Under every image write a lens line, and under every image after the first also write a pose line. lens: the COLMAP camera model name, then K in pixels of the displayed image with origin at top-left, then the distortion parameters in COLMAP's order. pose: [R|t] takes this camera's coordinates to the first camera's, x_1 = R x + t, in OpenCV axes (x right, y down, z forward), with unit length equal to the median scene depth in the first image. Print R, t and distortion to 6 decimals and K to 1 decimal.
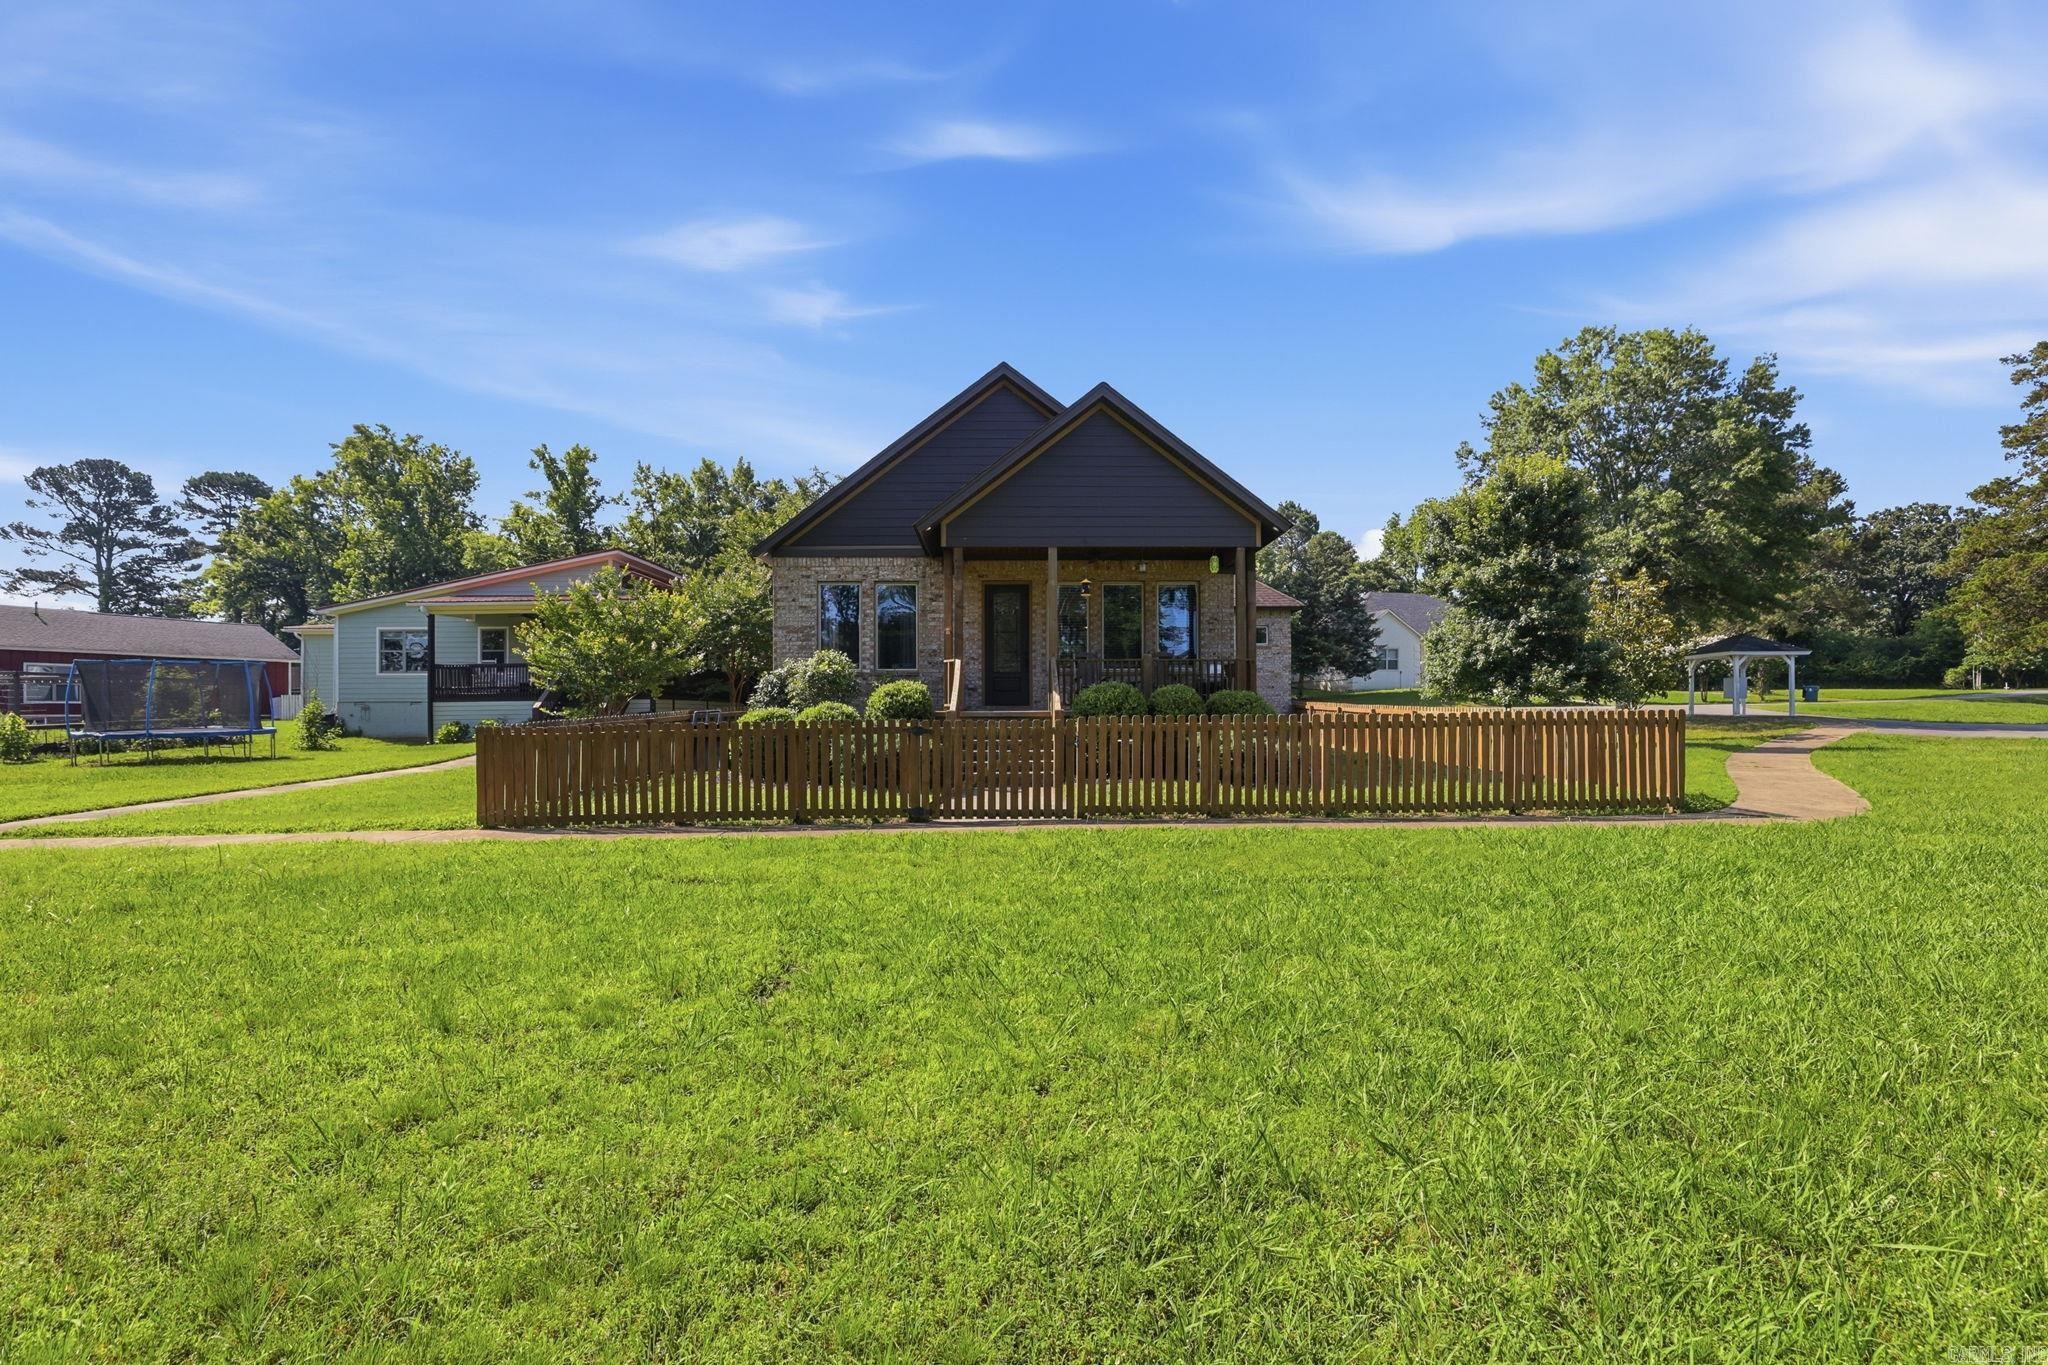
lens RADIAL K [[963.7, 0, 1027.0], [0, 963.7, 700.5], [0, 0, 1]] dist [-0.039140, 0.007095]
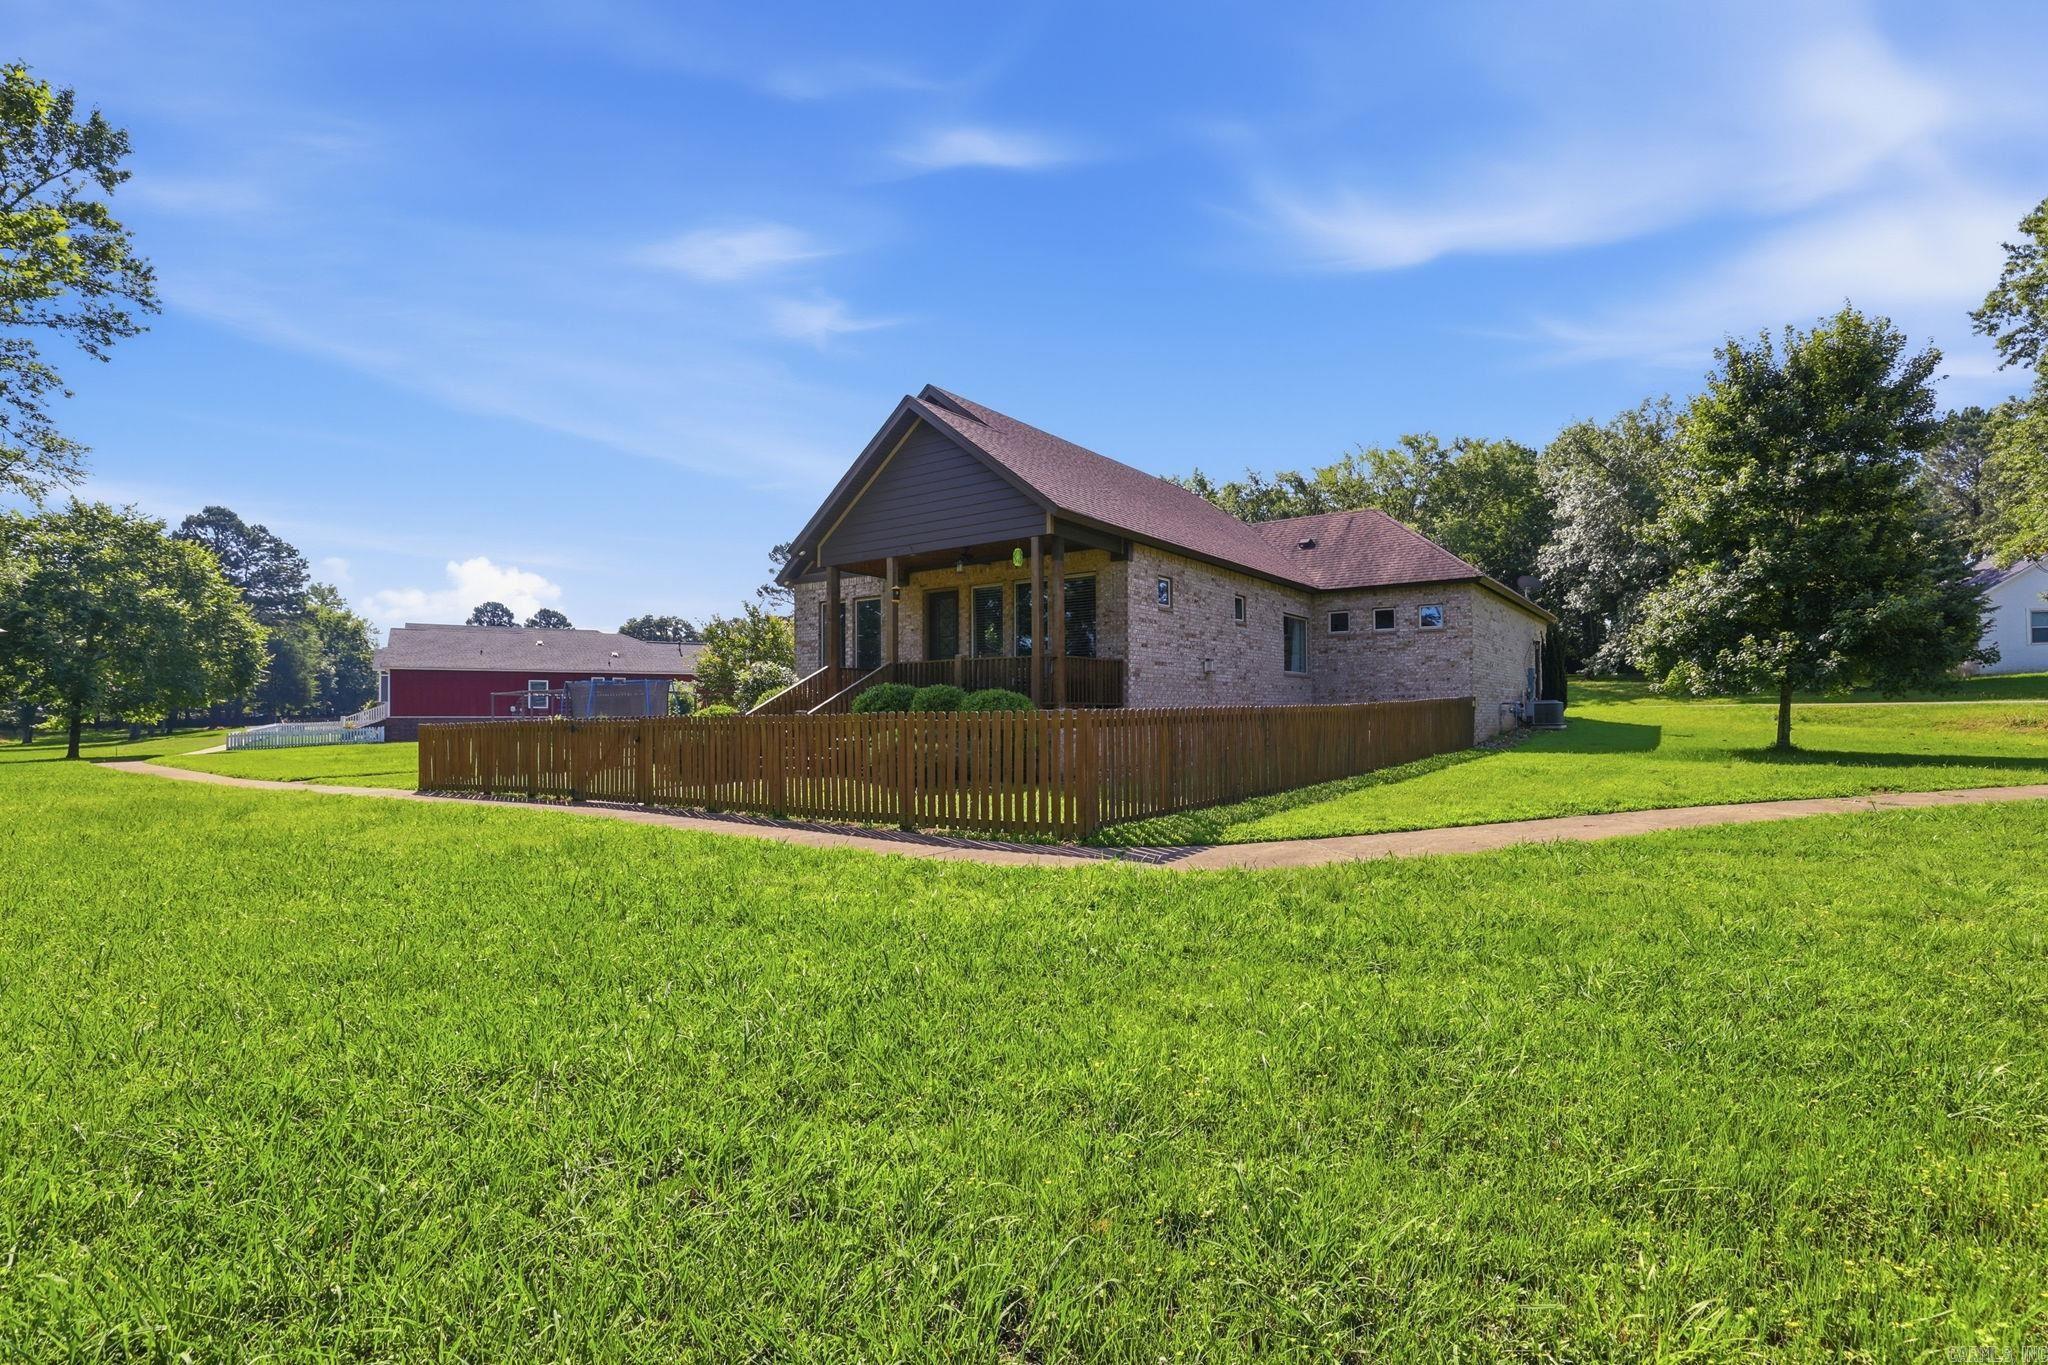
lens RADIAL K [[971.2, 0, 1024.0], [0, 971.2, 682.5], [0, 0, 1]] dist [-0.037214, -0.000039]
pose [[0.787868, -0.022868, -0.615419, 0.826032], [0.010726, 0.999668, -0.023414, 0.005506], [0.615751, 0.011847, 0.787852, 0.260268]]
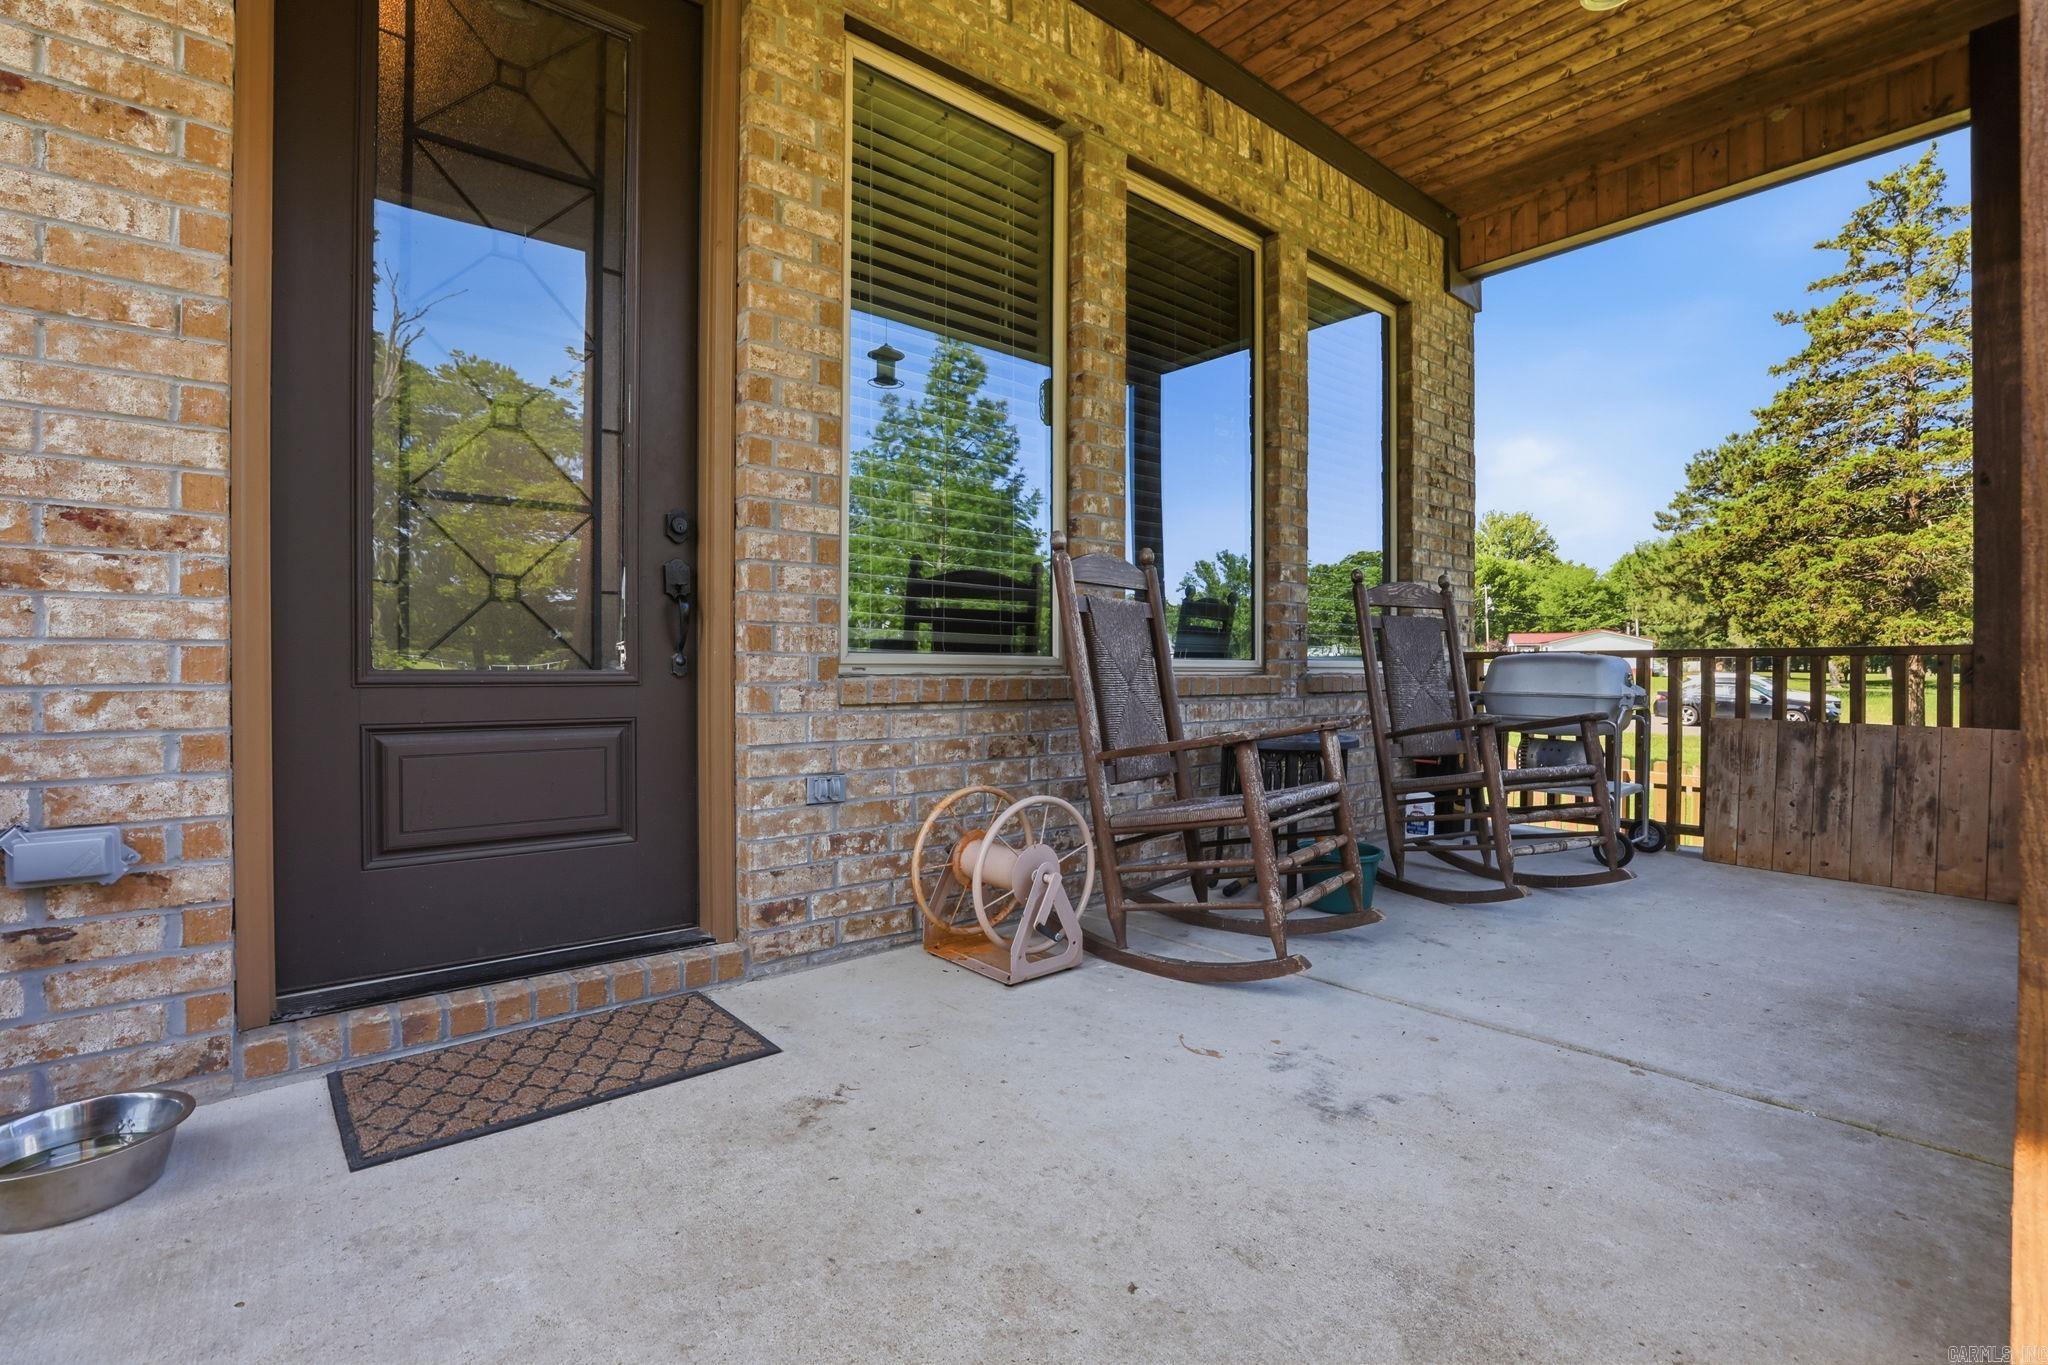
lens RADIAL K [[941.5, 0, 1024.0], [0, 941.5, 682.5], [0, 0, 1]] dist [-0.037717, 0.007307]
pose [[0.778085, -0.001835, 0.628156, -0.050392], [-0.007914, 0.999888, 0.012724, -0.036452], [-0.628109, -0.014872, 0.777983, 1.037956]]
